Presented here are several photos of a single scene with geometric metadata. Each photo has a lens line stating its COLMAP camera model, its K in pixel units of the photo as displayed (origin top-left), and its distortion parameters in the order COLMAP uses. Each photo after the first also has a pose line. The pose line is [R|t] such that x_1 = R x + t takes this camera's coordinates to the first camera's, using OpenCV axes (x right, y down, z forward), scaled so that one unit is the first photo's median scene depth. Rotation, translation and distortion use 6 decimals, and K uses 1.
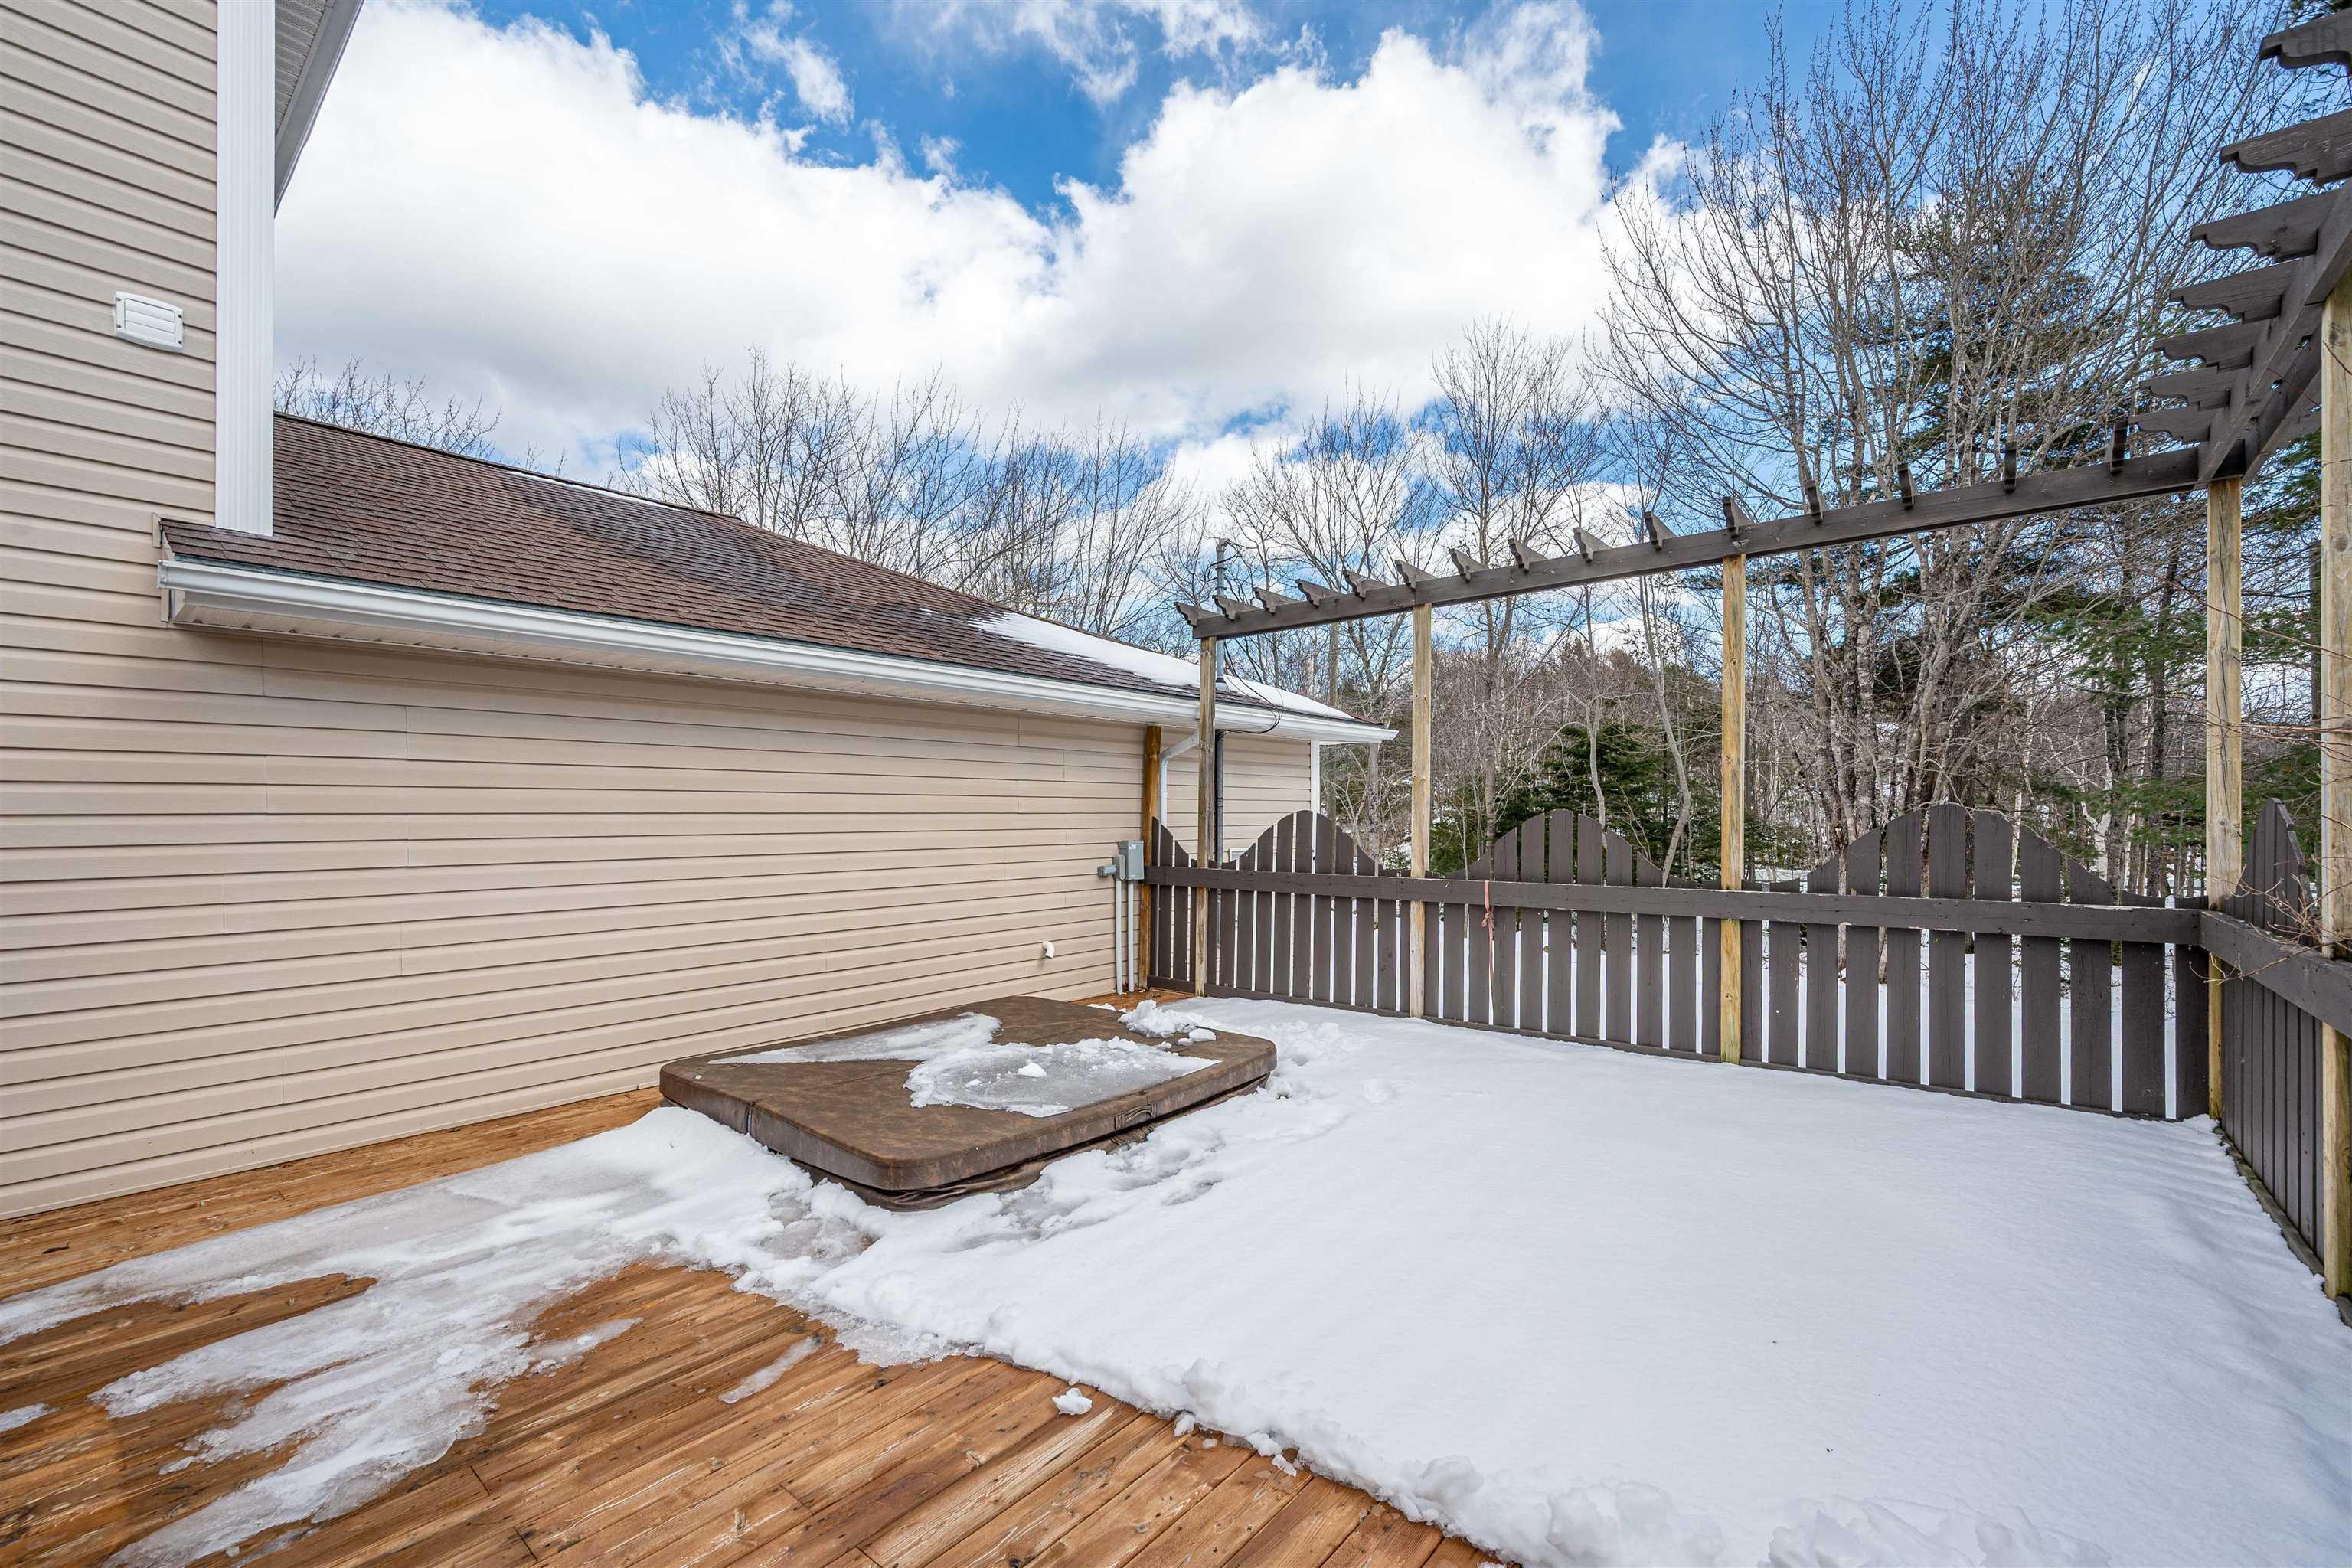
lens RADIAL K [[963.3, 0, 1255.0], [0, 963.3, 786.1], [0, 0, 1]] dist [0.012217, -0.000171]
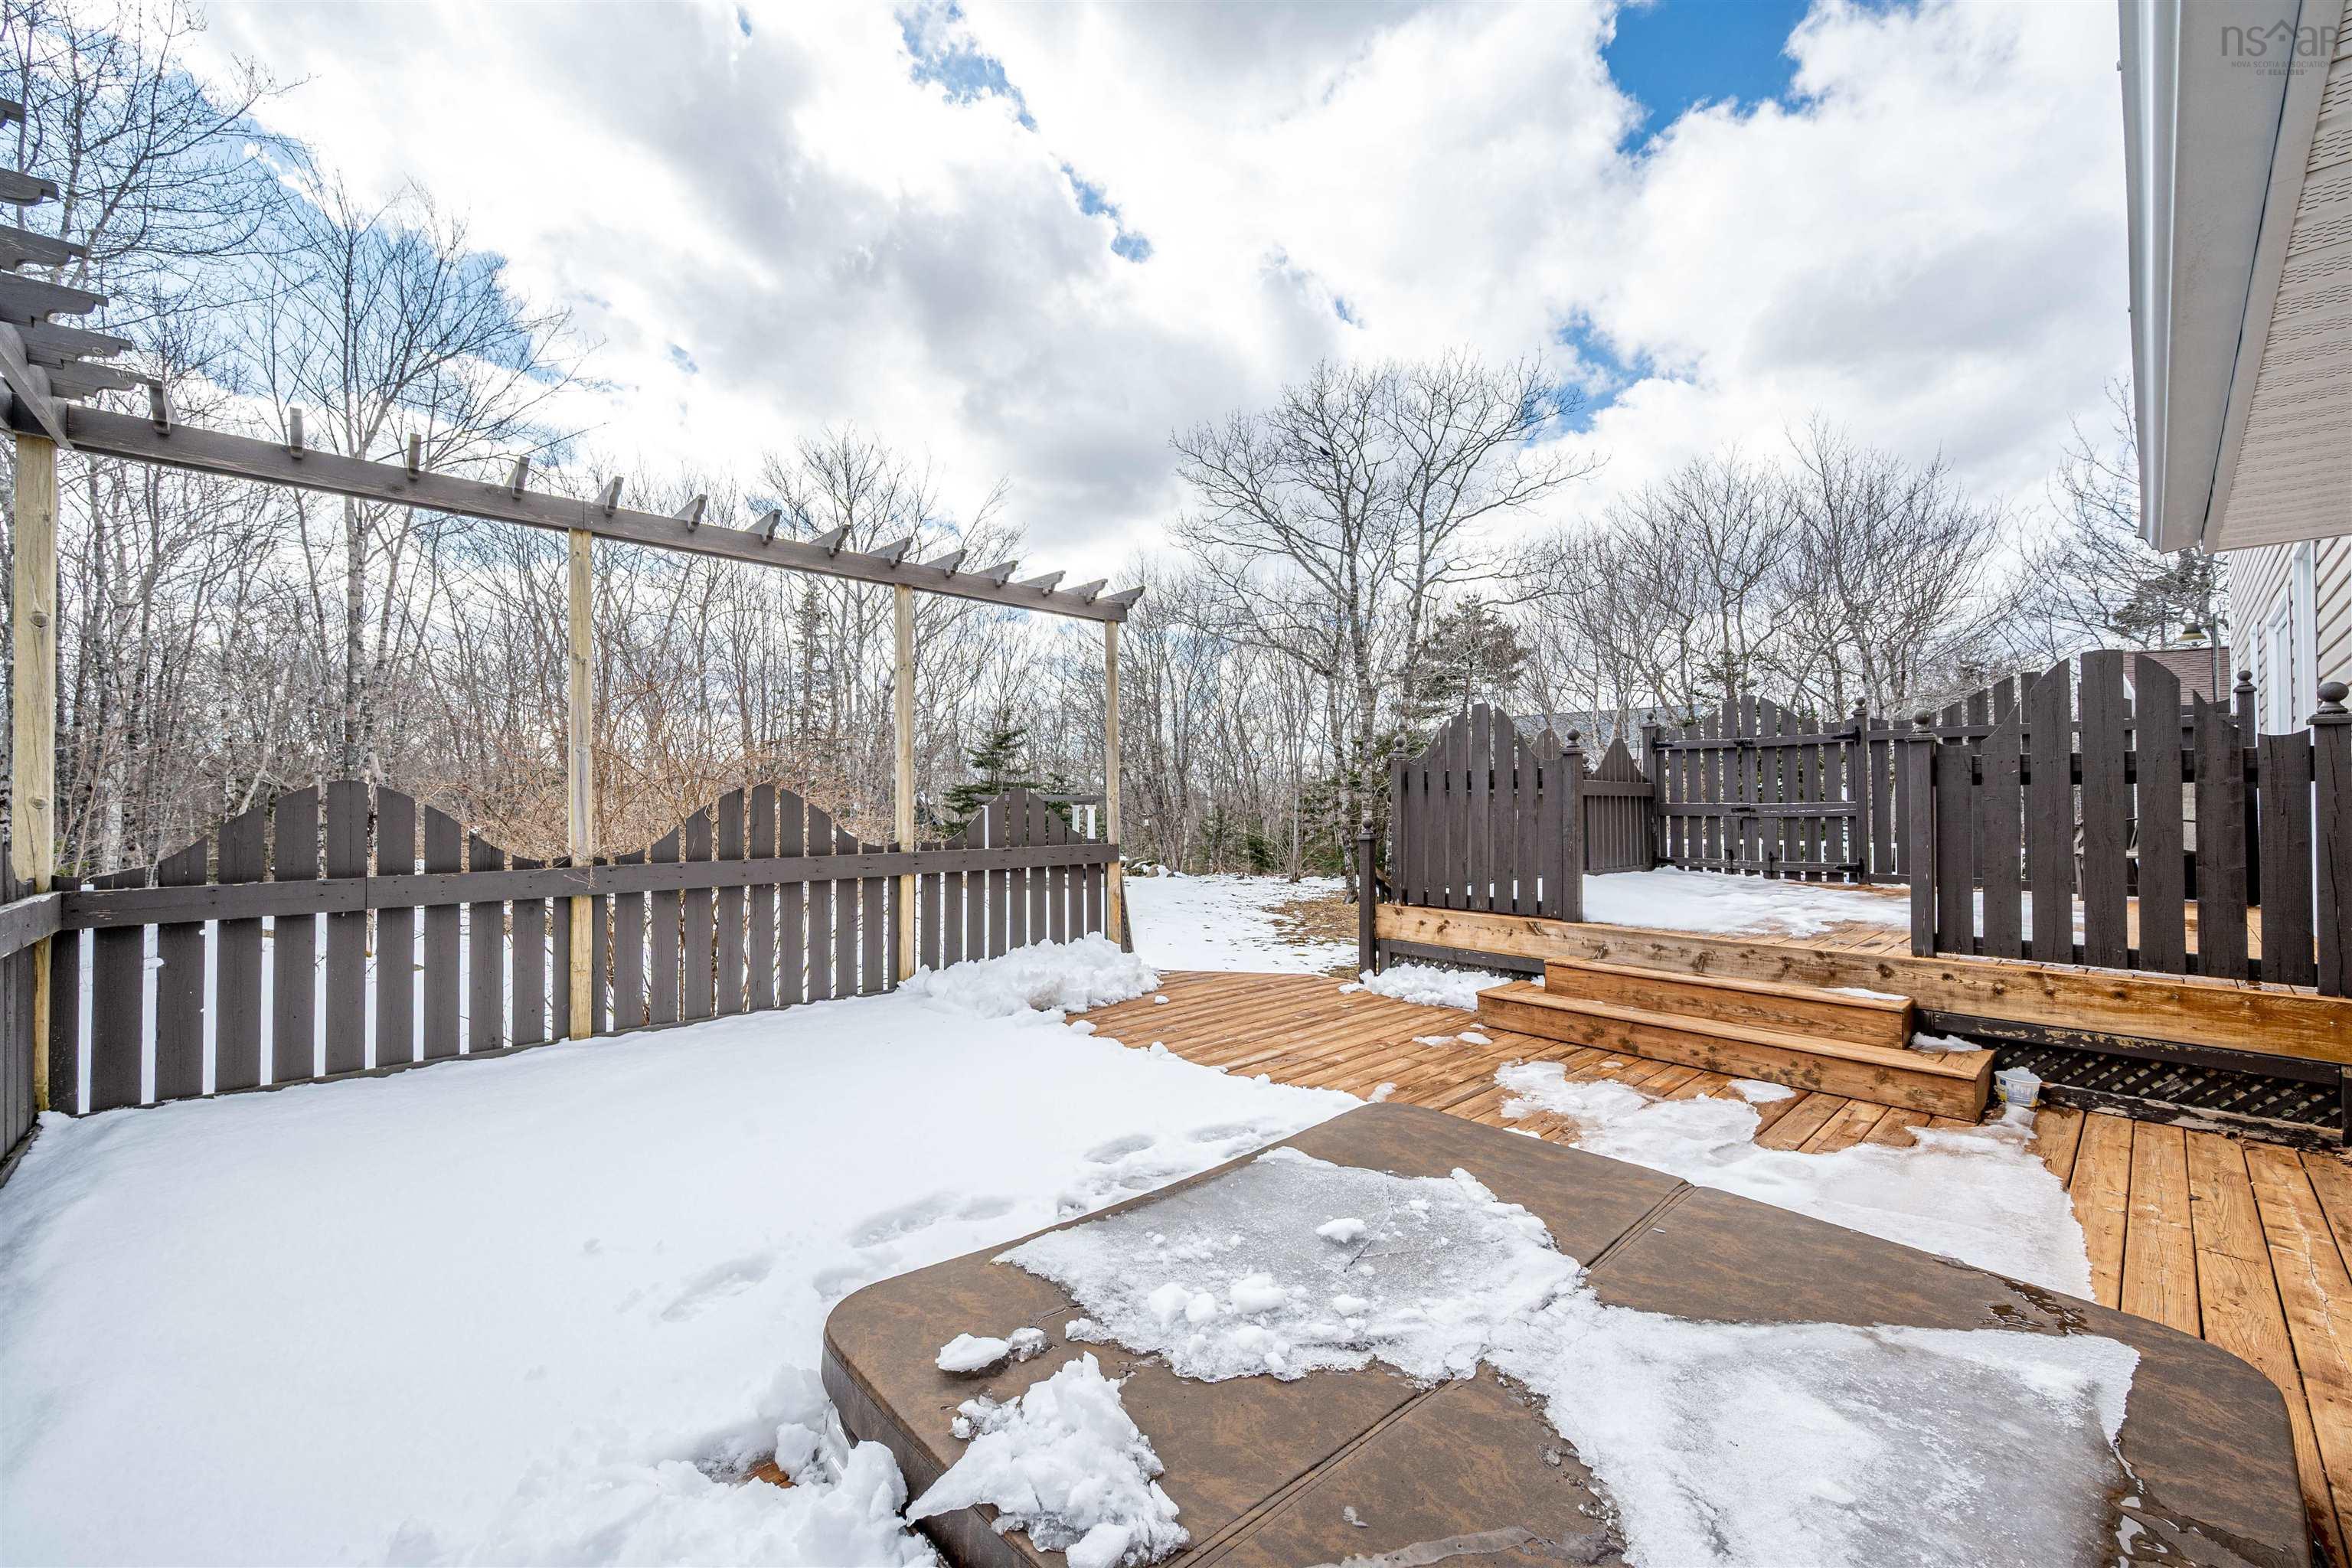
lens RADIAL K [[919.8, 0, 1168.5], [0, 919.8, 804.1], [0, 0, 1]] dist [-0.002008, -0.000083]
pose [[-0.984268, 0.003552, 0.176646, -0.286891], [-0.001372, 0.999614, -0.027743, 0.073031], [-0.176677, -0.027549, -0.983883, 1.977208]]
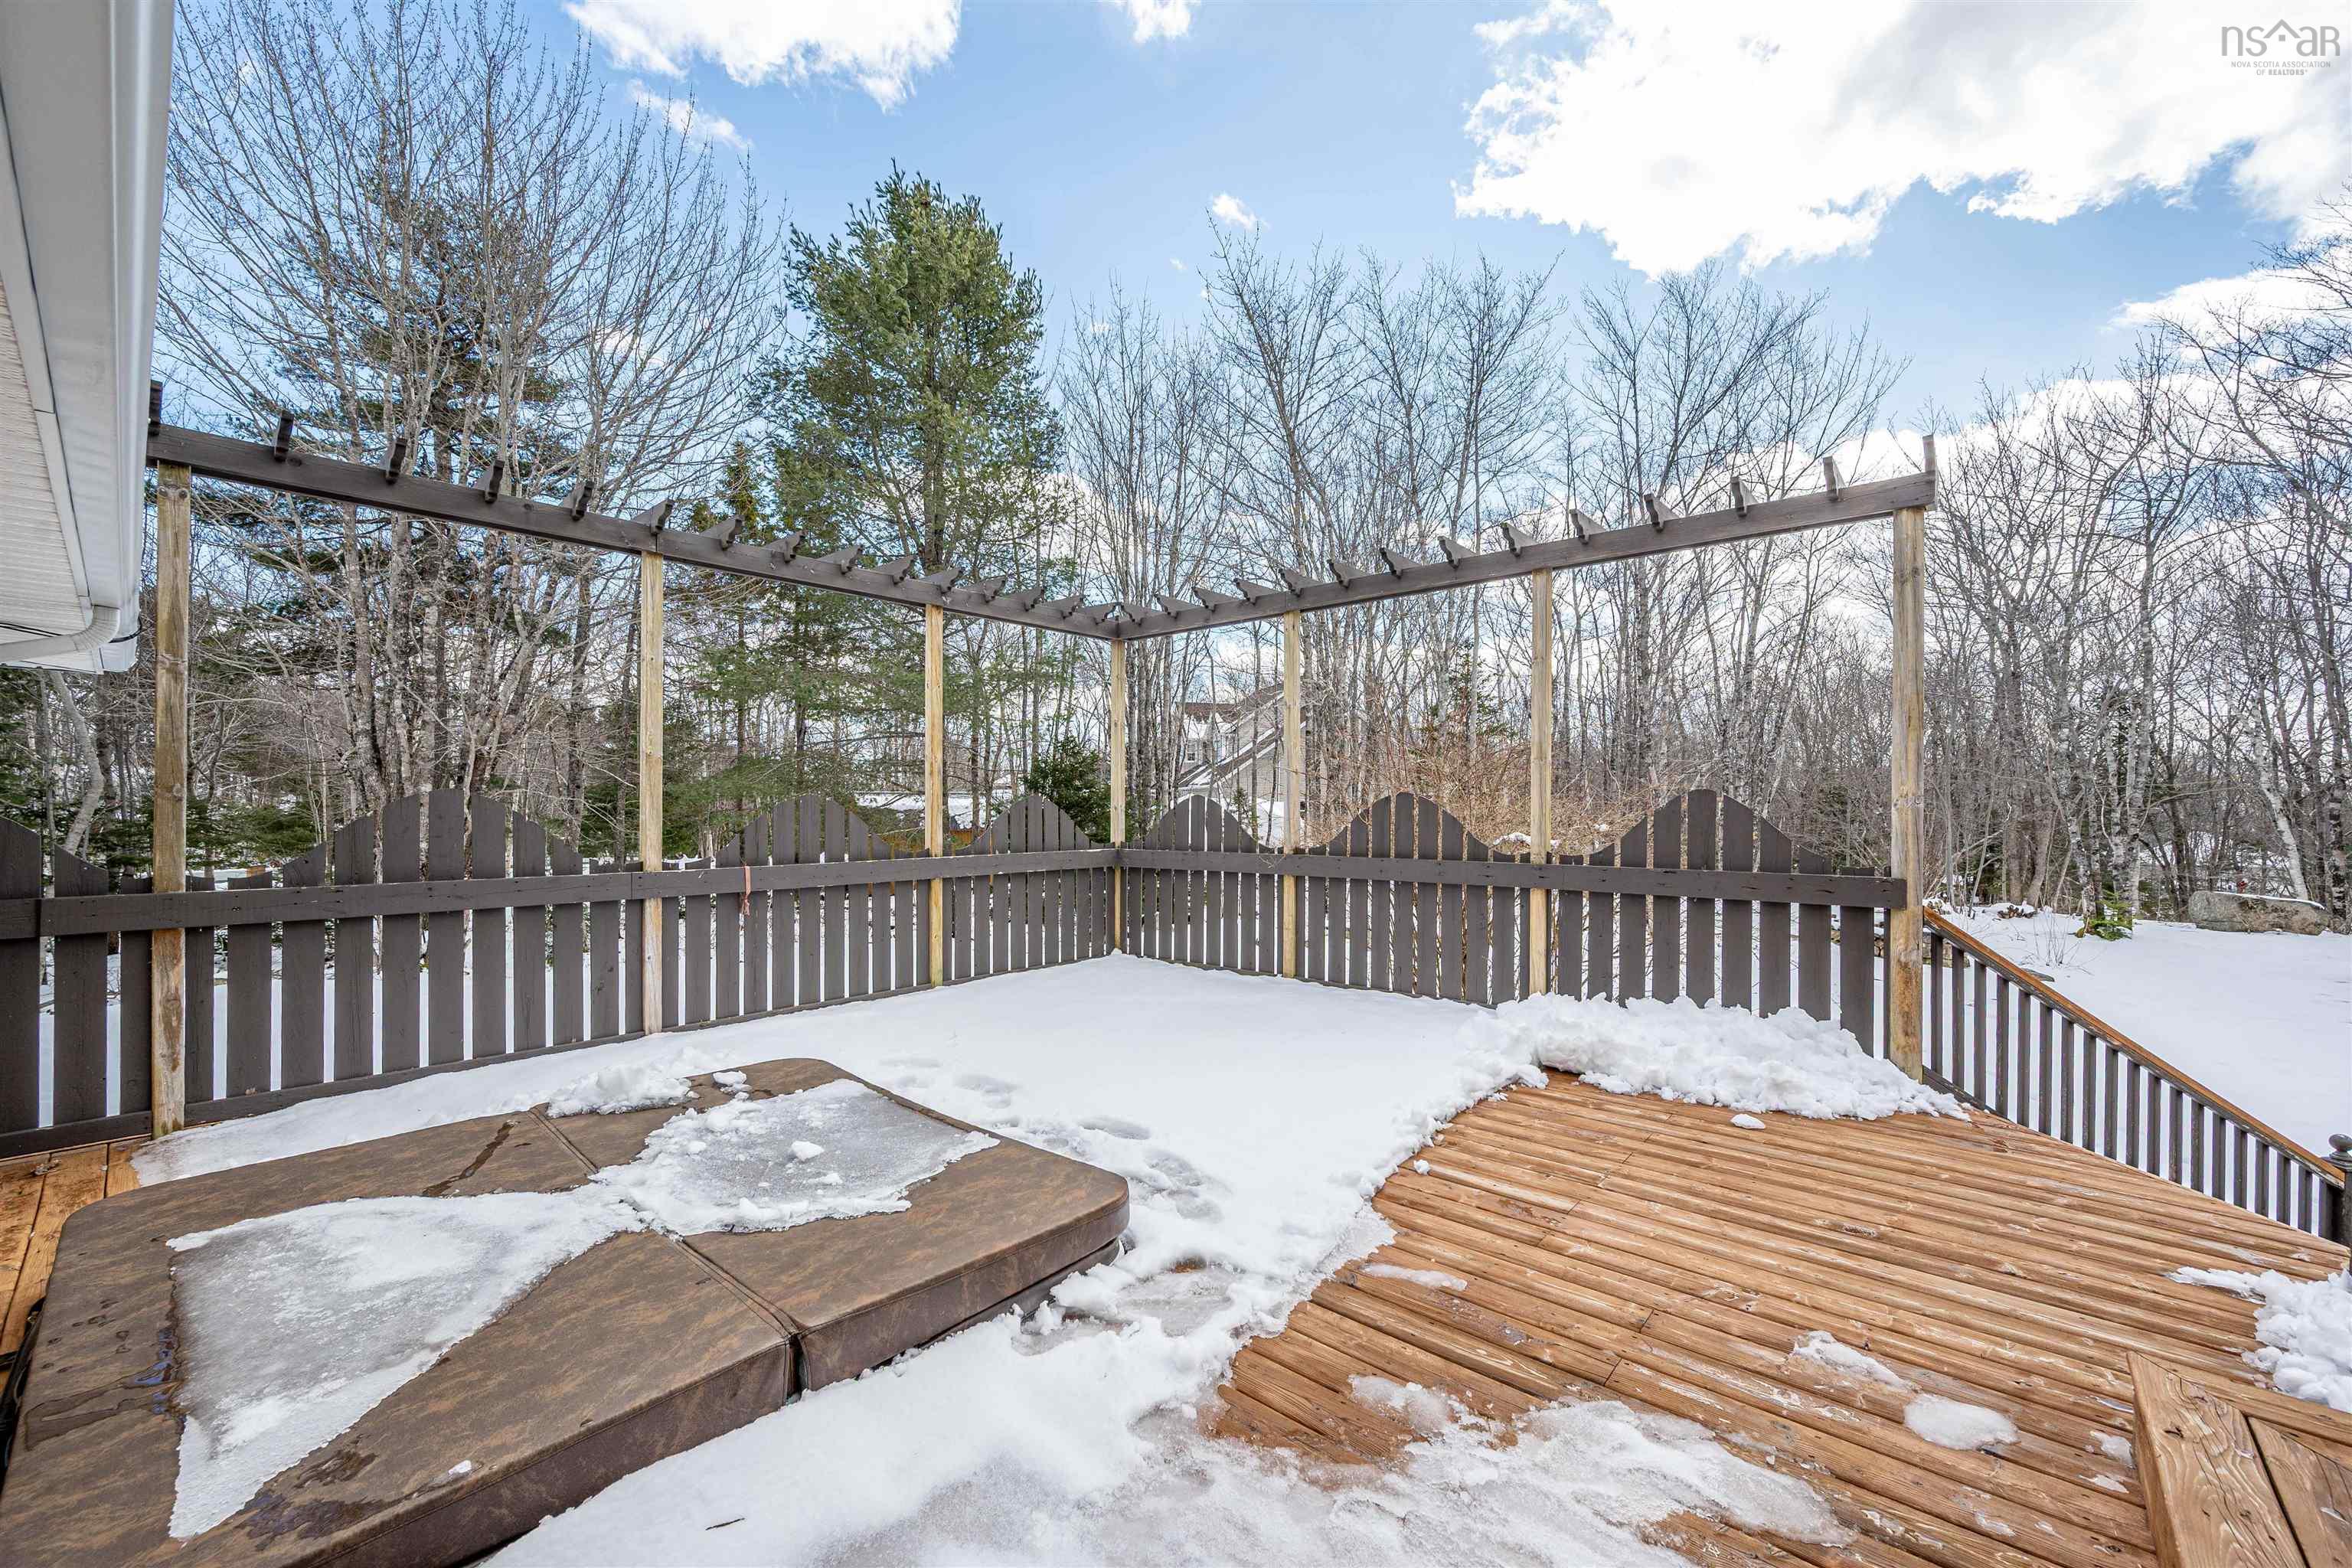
lens RADIAL K [[919.8, 0, 1168.5], [0, 919.8, 804.1], [0, 0, 1]] dist [-0.002008, -0.000083]
pose [[0.070970, 0.003507, 0.997472, -1.134262], [-0.033756, 0.999429, -0.001112, 0.036212], [-0.996907, -0.033592, 0.071048, 0.870962]]
